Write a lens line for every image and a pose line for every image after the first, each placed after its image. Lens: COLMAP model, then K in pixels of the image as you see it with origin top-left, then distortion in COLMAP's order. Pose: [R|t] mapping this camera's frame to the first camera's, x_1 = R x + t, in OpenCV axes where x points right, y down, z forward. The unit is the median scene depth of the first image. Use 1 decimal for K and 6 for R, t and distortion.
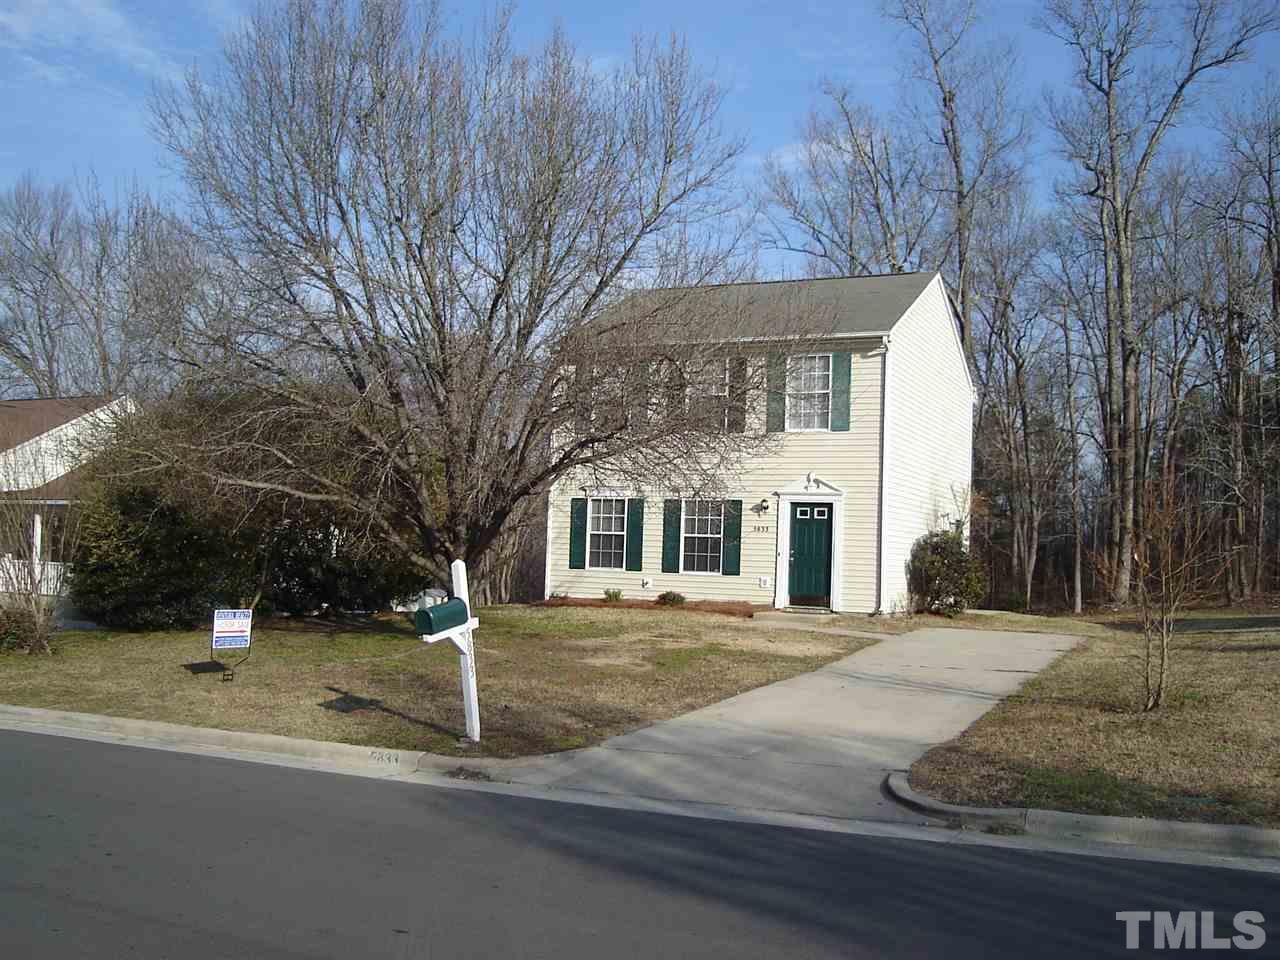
lens RADIAL K [[1241.4, 0, 643.1], [0, 1241.4, 501.7], [0, 0, 1]] dist [-0.171510, 0.106108]
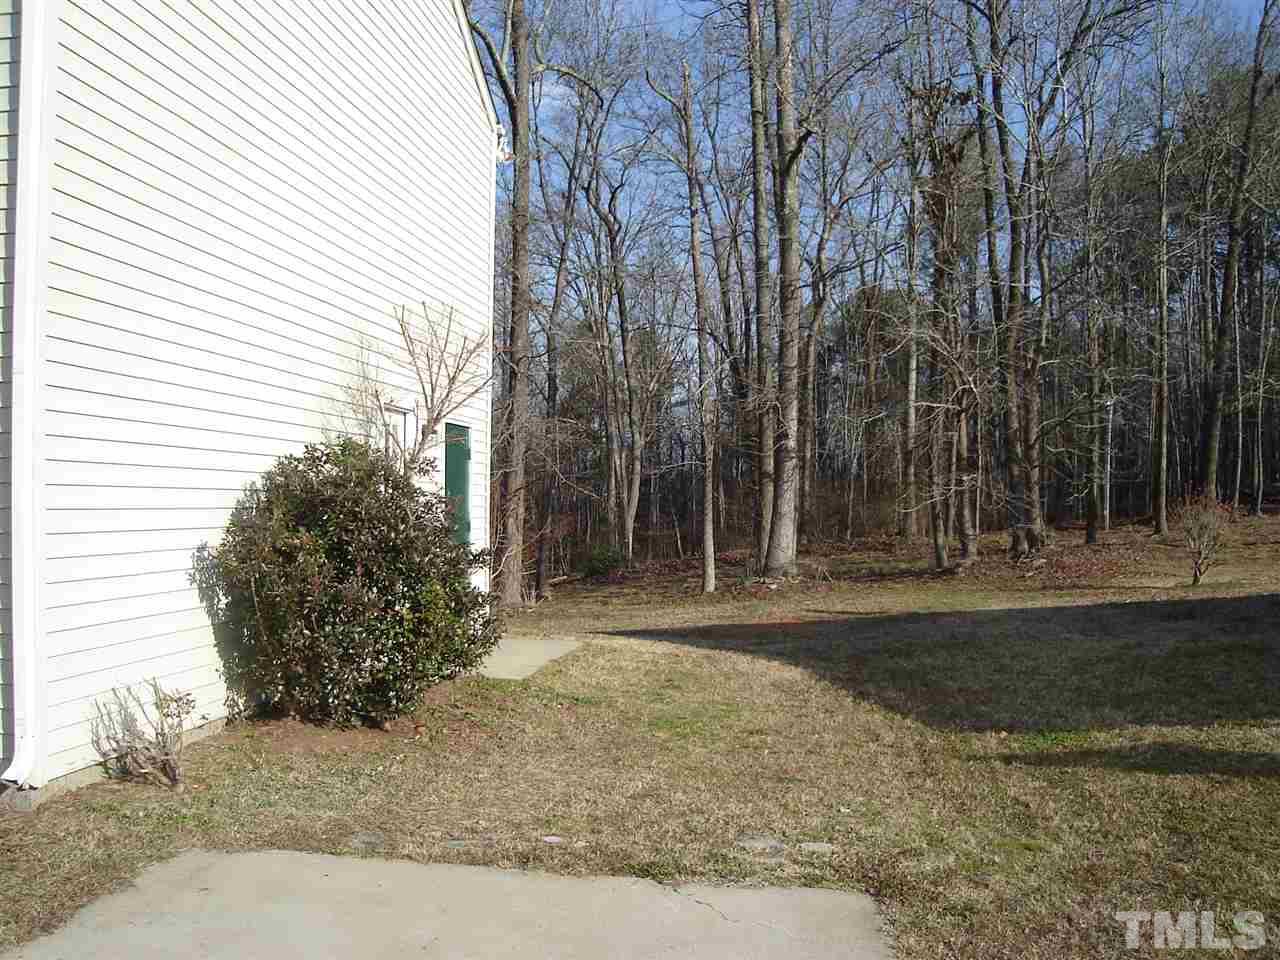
lens RADIAL K [[1241.4, 0, 643.1], [0, 1241.4, 501.7], [0, 0, 1]] dist [-0.171510, 0.106108]
pose [[0.950103, -0.028651, 0.310617, 0.225237], [0.013064, 0.998554, 0.052143, 0.023934], [-0.311662, -0.045483, 0.949104, 0.708158]]
